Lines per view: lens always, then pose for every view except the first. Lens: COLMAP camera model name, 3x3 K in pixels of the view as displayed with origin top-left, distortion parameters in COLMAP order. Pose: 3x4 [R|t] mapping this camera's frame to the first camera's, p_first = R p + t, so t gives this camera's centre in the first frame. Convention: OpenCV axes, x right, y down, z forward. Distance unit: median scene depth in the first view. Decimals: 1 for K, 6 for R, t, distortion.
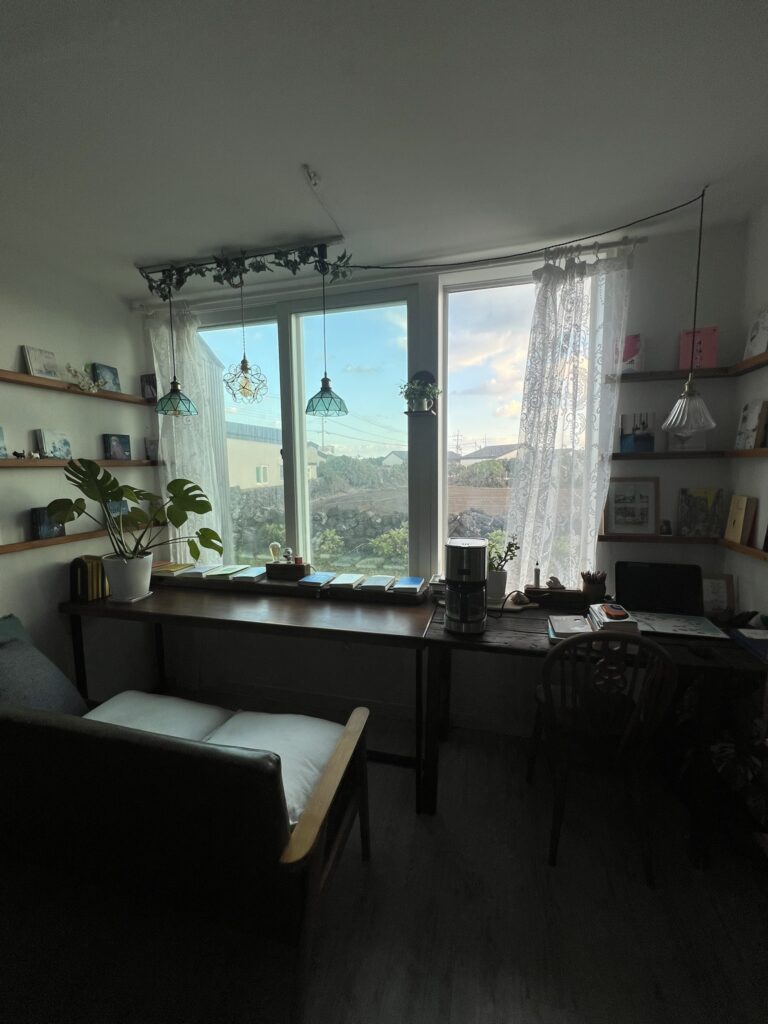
lens RADIAL K [[402.9, 0, 380.1], [0, 402.9, 514.4], [0, 0, 1]] dist [-0.014662, -0.000016]
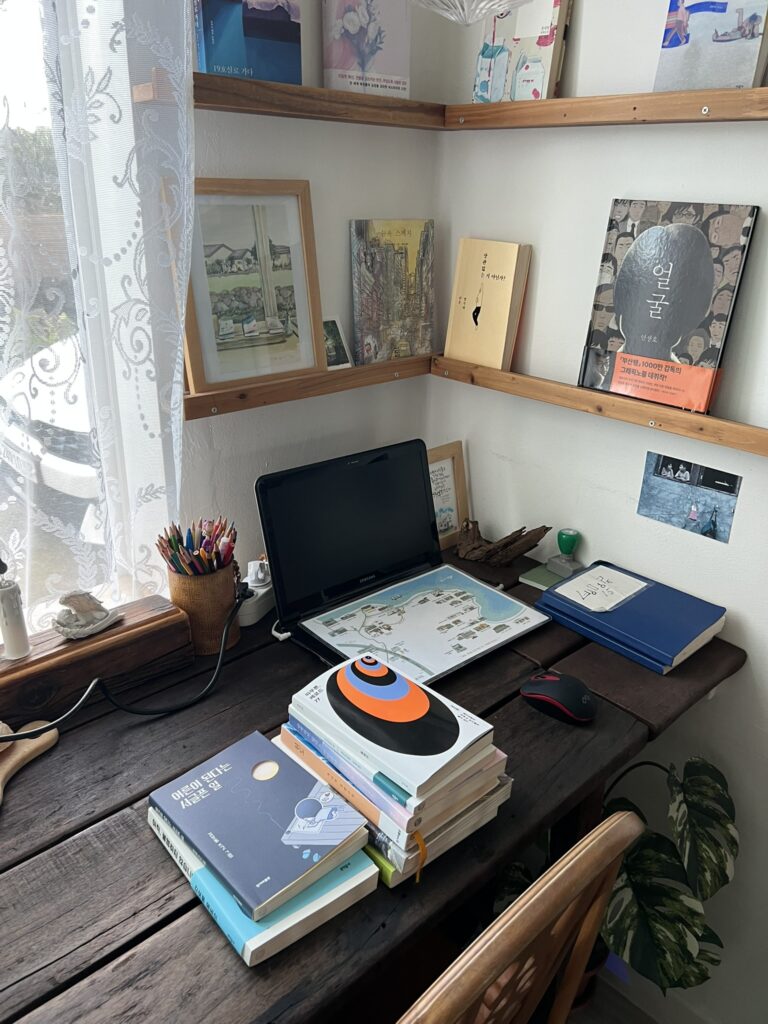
lens RADIAL K [[774.2, 0, 381.6], [0, 774.2, 512.8], [0, 0, 1]] dist [0.057072, -0.059266]
pose [[0.511039, -0.308868, 0.802147, 0.159022], [0.055007, 0.943048, 0.328078, -0.046980], [-0.857796, -0.123537, 0.498924, 0.628368]]
